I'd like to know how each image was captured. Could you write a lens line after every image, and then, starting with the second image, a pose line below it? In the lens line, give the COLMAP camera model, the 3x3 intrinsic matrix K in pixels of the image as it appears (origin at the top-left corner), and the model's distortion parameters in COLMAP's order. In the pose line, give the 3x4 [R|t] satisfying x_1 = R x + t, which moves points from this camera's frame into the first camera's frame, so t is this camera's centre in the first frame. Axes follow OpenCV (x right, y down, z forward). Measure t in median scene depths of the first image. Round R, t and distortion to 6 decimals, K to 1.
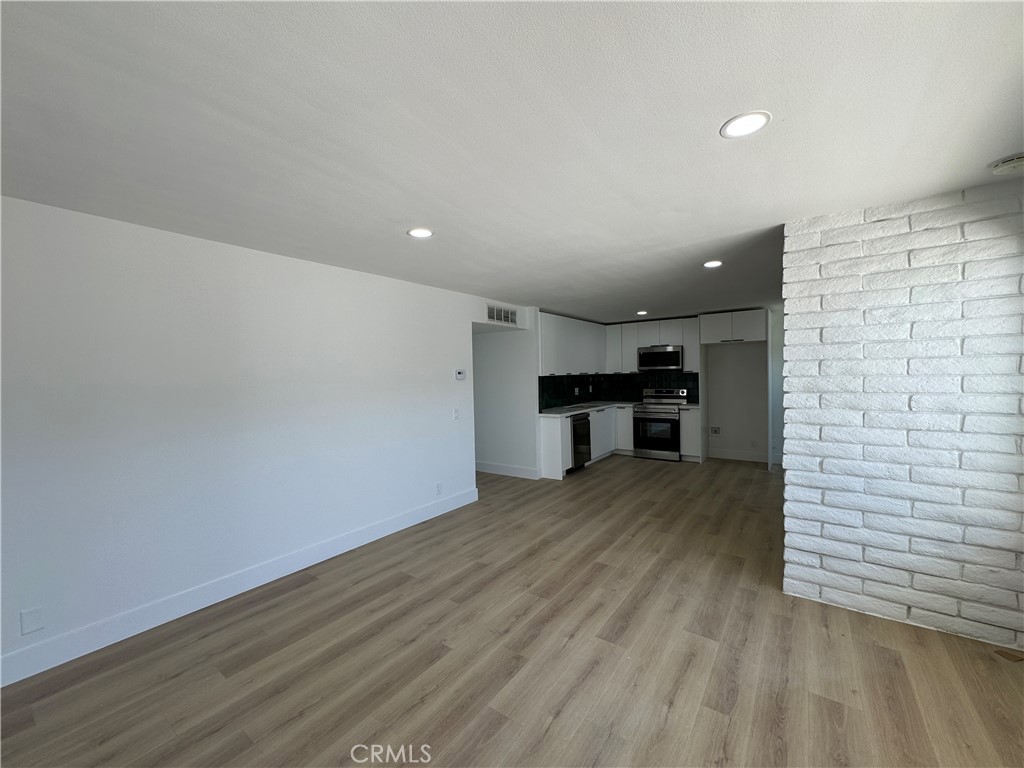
lens RADIAL K [[407.8, 0, 513.1], [0, 407.8, 383.0], [0, 0, 1]] dist [-0.004218, 0.000977]
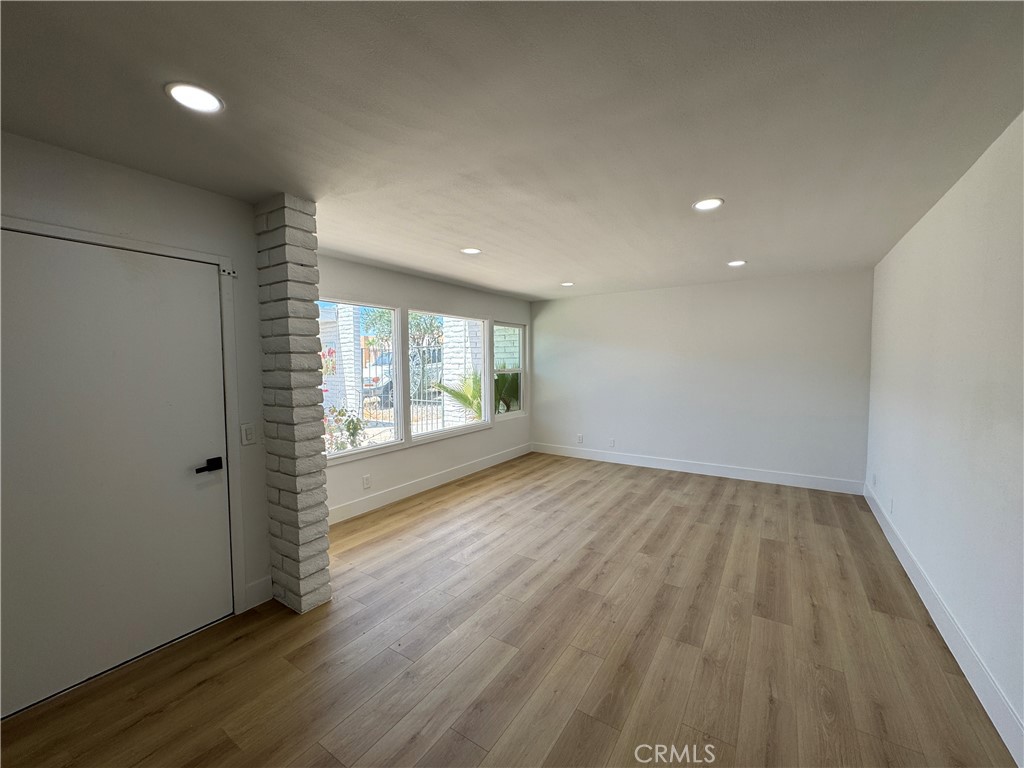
lens RADIAL K [[407.8, 0, 512.1], [0, 407.8, 384.4], [0, 0, 1]] dist [-0.004218, 0.000977]
pose [[-0.998733, 0.031204, -0.039488, 0.220821], [0.028131, 0.996702, 0.076114, -0.033665], [0.041733, 0.074907, -0.996317, 1.579997]]
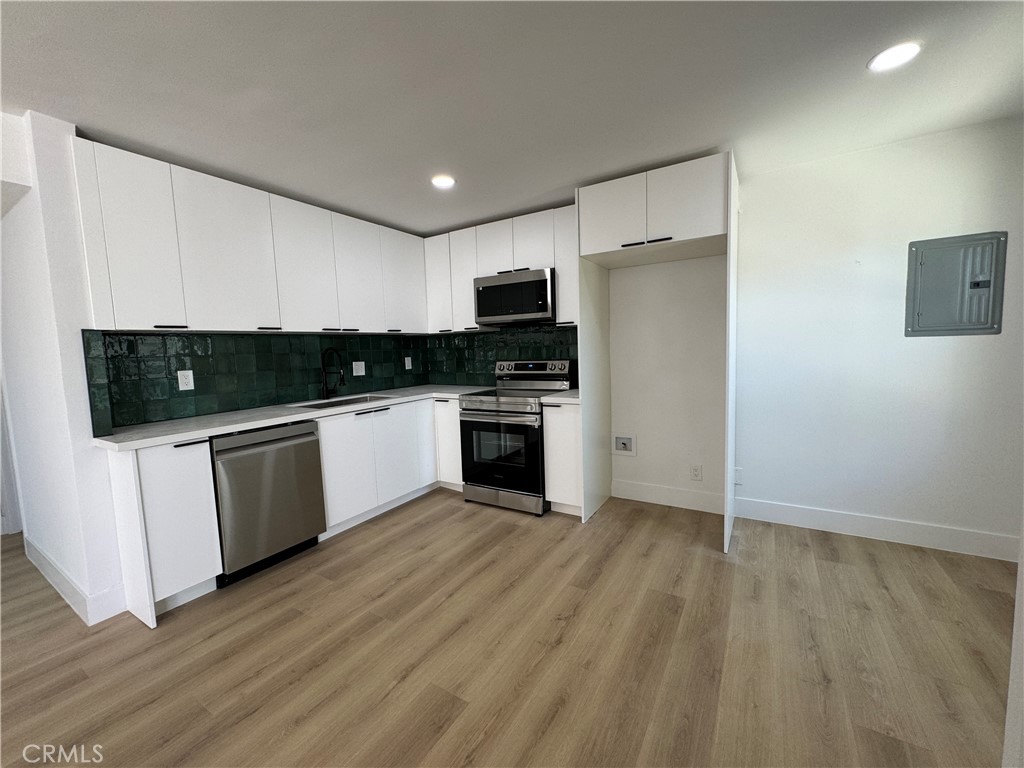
lens RADIAL K [[407.8, 0, 513.5], [0, 407.8, 382.6], [0, 0, 1]] dist [-0.004218, 0.000977]
pose [[0.997256, -0.020484, 0.071142, 0.698525], [0.016016, 0.997897, 0.062811, 0.020658], [-0.072279, -0.061499, 0.995487, 1.109370]]
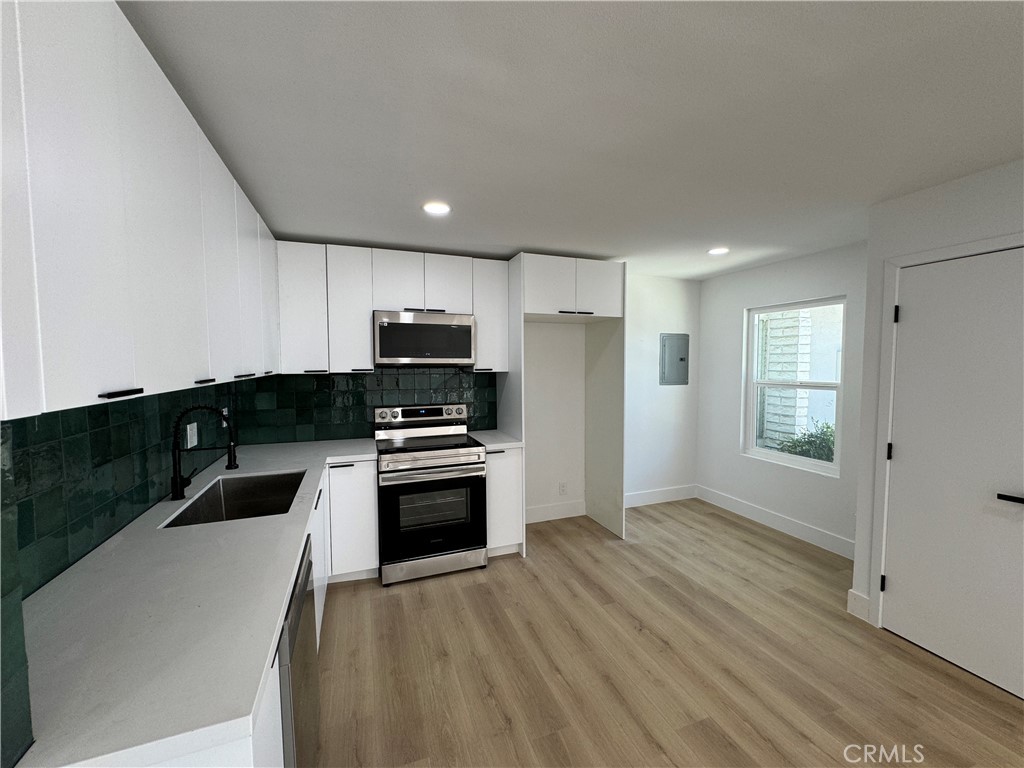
lens RADIAL K [[407.8, 0, 513.4], [0, 407.8, 382.8], [0, 0, 1]] dist [-0.004218, 0.000977]
pose [[0.553856, -0.025347, 0.832227, 0.095174], [0.009861, 0.999666, 0.023884, -0.049786], [-0.832554, -0.005021, 0.553921, 1.464956]]
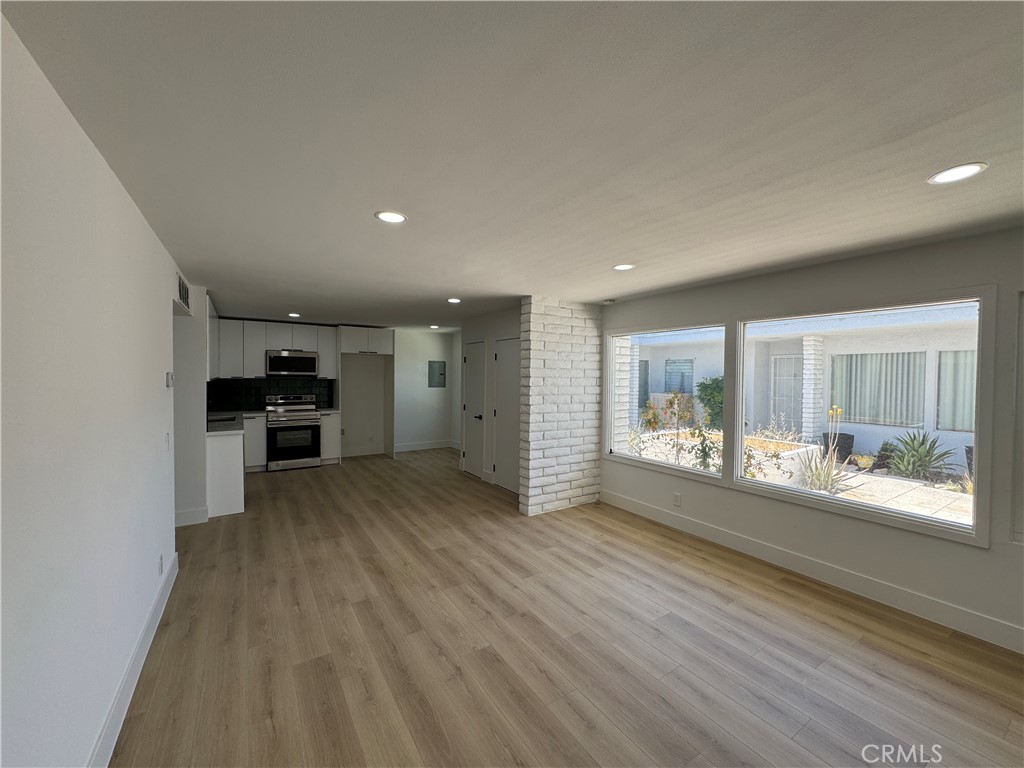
lens RADIAL K [[407.8, 0, 513.0], [0, 407.8, 383.6], [0, 0, 1]] dist [-0.004218, 0.000977]
pose [[0.358364, 0.004462, 0.933571, -0.752788], [0.001617, 0.999984, -0.005400, -0.014647], [-0.933581, 0.003445, 0.358351, 0.377717]]
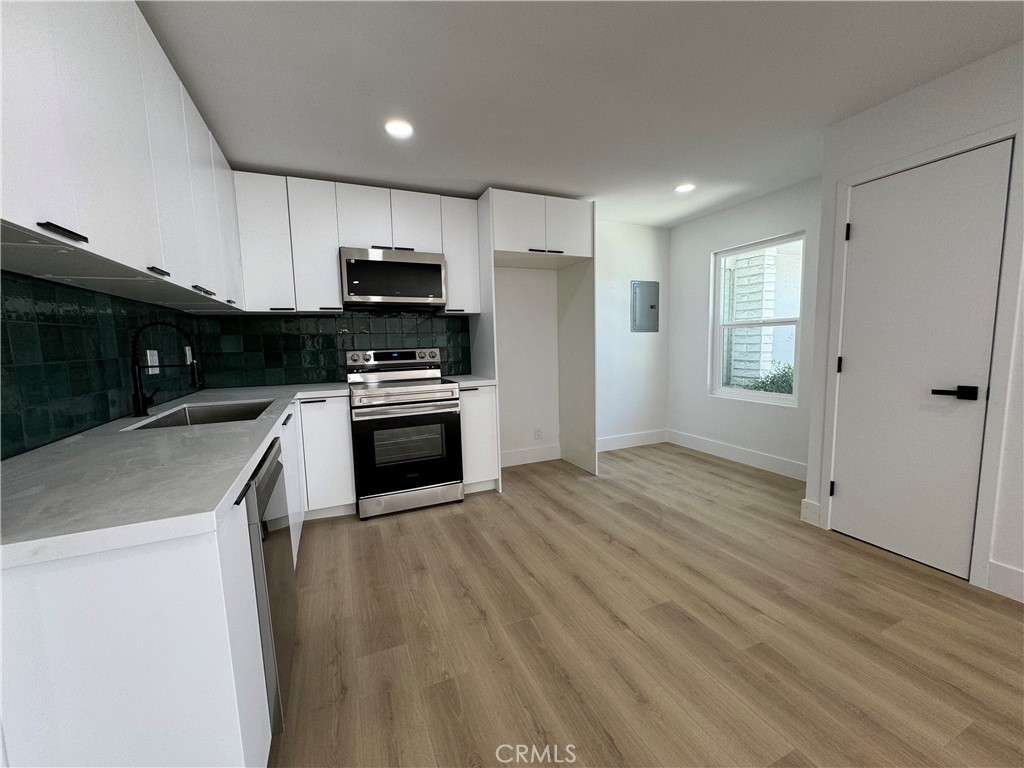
lens RADIAL K [[407.8, 0, 513.5], [0, 407.8, 382.7], [0, 0, 1]] dist [-0.004218, 0.000977]
pose [[0.510580, -0.080147, 0.856087, 0.091160], [0.031904, 0.996726, 0.074286, 0.048931], [-0.859238, -0.010616, 0.511466, 1.444311]]
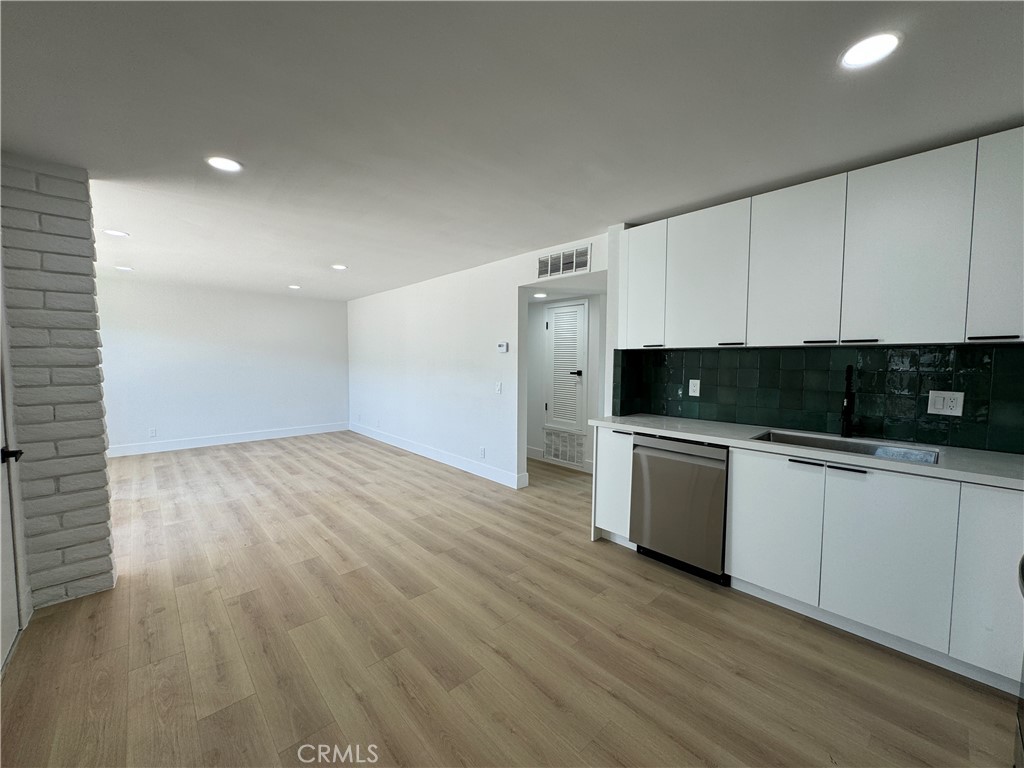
lens RADIAL K [[407.8, 0, 512.5], [0, 407.8, 383.5], [0, 0, 1]] dist [-0.004218, 0.000977]
pose [[-0.199403, 0.081252, -0.976543, 1.127479], [-0.020527, 0.995991, 0.087062, -0.027859], [0.979703, 0.037406, -0.196936, 1.709903]]
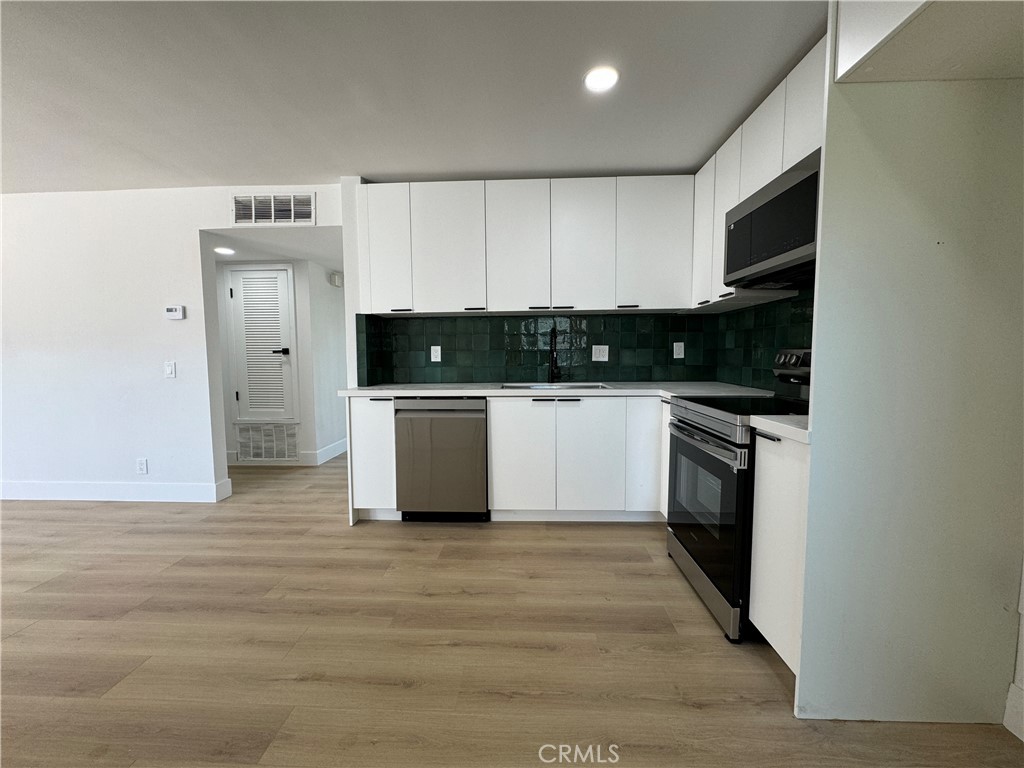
lens RADIAL K [[407.8, 0, 513.4], [0, 407.8, 382.8], [0, 0, 1]] dist [-0.004218, 0.000977]
pose [[0.549823, 0.076413, -0.831778, 1.063884], [-0.020647, 0.996746, 0.077921, 0.044855], [0.835026, -0.025669, 0.549612, 1.544797]]
